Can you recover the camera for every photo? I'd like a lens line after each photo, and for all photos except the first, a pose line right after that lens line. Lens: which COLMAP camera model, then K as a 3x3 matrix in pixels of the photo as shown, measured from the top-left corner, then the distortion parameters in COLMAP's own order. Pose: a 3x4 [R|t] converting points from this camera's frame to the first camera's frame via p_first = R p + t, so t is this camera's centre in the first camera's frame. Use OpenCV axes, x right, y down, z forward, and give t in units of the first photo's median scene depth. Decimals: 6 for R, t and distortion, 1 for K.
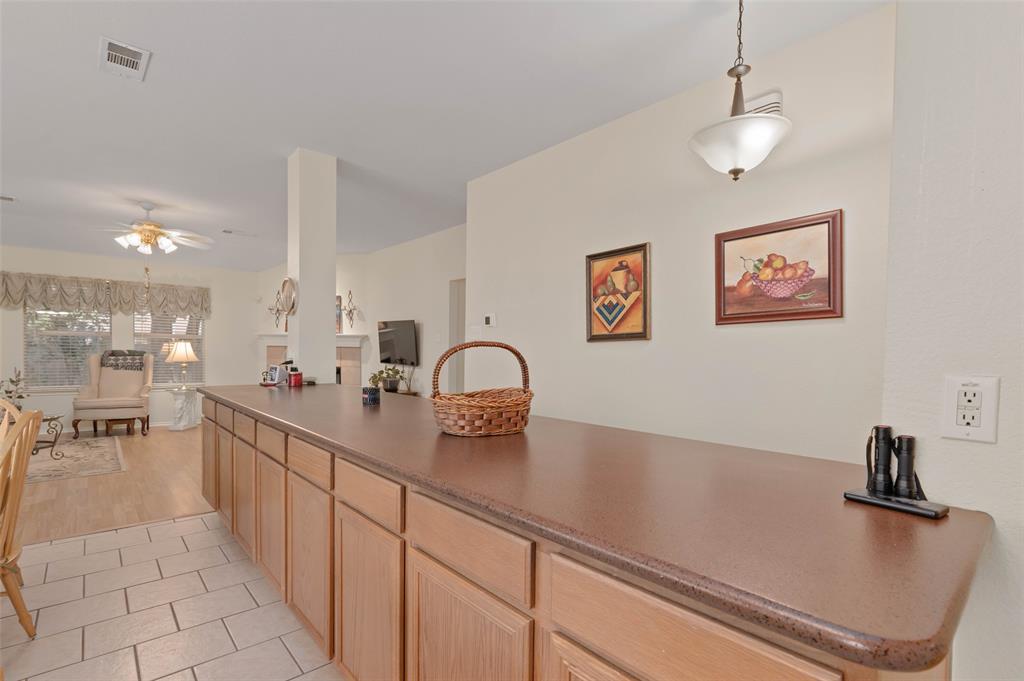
lens RADIAL K [[481.8, 0, 513.1], [0, 481.8, 366.1], [0, 0, 1]] dist [-0.003630, -0.000204]
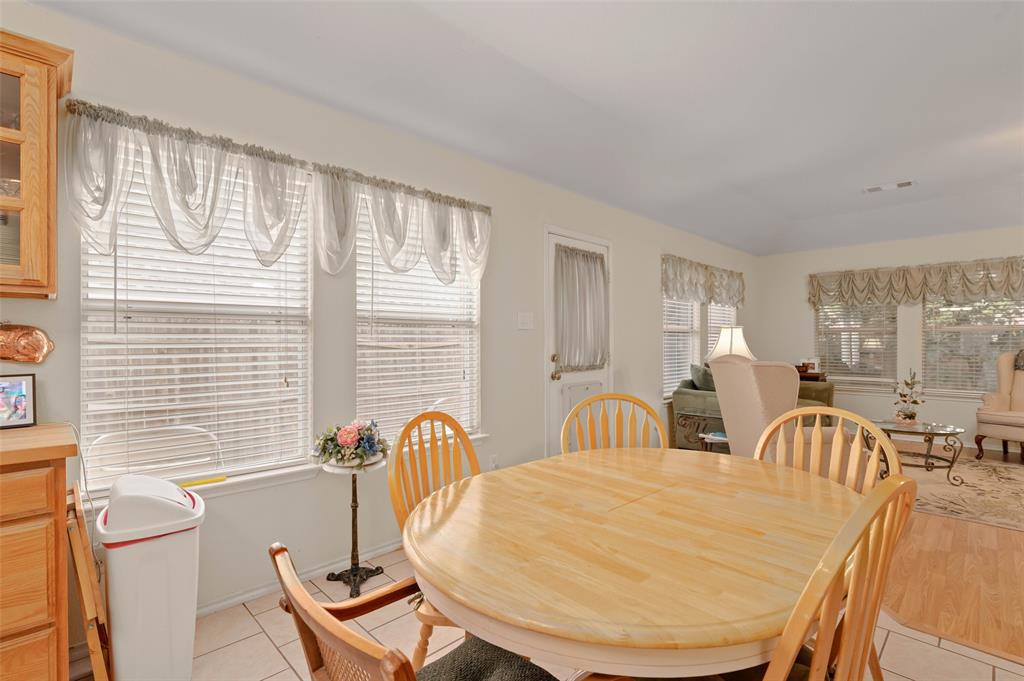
lens RADIAL K [[475.0, 0, 509.5], [0, 475.0, 342.3], [0, 0, 1]] dist [-0.007716, 0.000203]
pose [[0.048955, -0.013780, -0.998706, -0.253443], [-0.029814, 0.999439, -0.015251, -0.012662], [0.998356, 0.030522, 0.048517, 0.272948]]
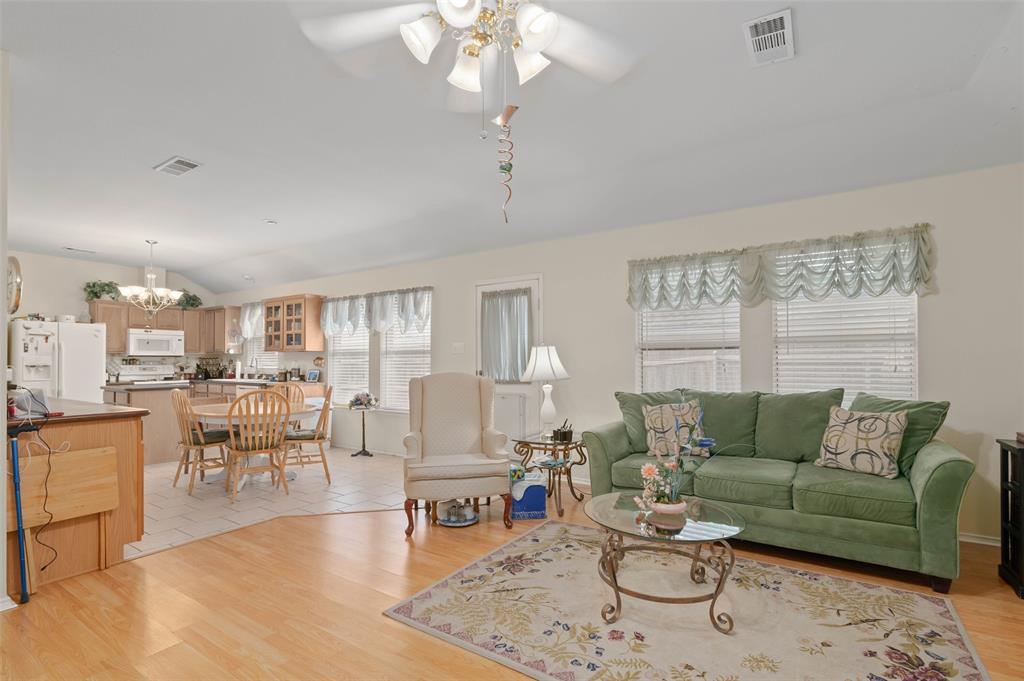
lens RADIAL K [[476.3, 0, 512.4], [0, 476.3, 357.1], [0, 0, 1]] dist [-0.011146, 0.000056]
pose [[-0.965453, -0.013943, -0.260205, -0.969337], [-0.019196, 0.999660, 0.017656, -0.072030], [0.259870, 0.022040, -0.965392, 1.817950]]
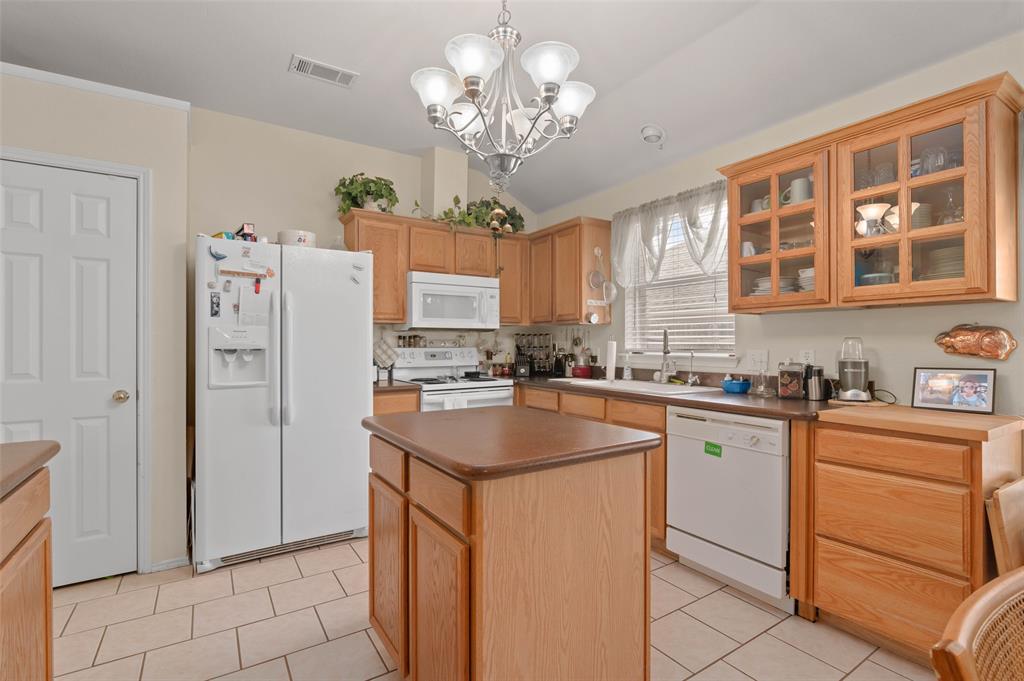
lens RADIAL K [[475.0, 0, 509.5], [0, 475.0, 342.3], [0, 0, 1]] dist [-0.007716, 0.000203]
pose [[-0.988274, -0.012535, 0.152176, -0.285777], [-0.007874, 0.999482, 0.031198, -0.016236], [-0.152488, 0.029634, -0.987861, 0.423479]]
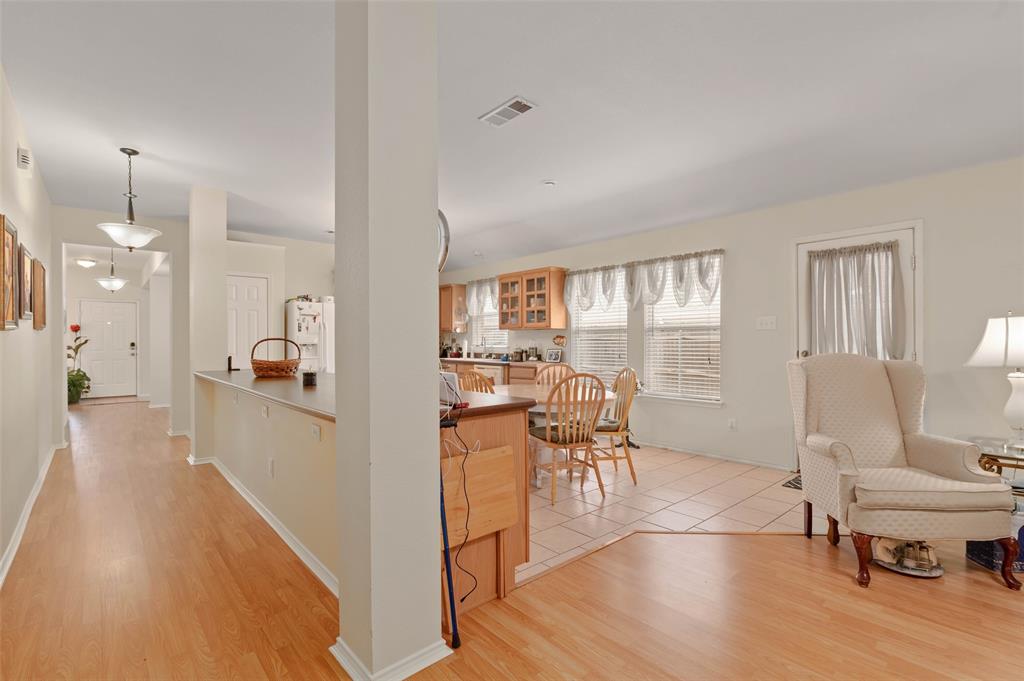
lens RADIAL K [[473.0, 0, 515.1], [0, 473.0, 341.5], [0, 0, 1]] dist [-0.011281, 0.000061]
pose [[-0.999940, -0.010560, 0.002868, -0.565910], [-0.010460, 0.999407, 0.032812, -0.056538], [-0.003212, 0.032780, -0.999457, 1.531320]]
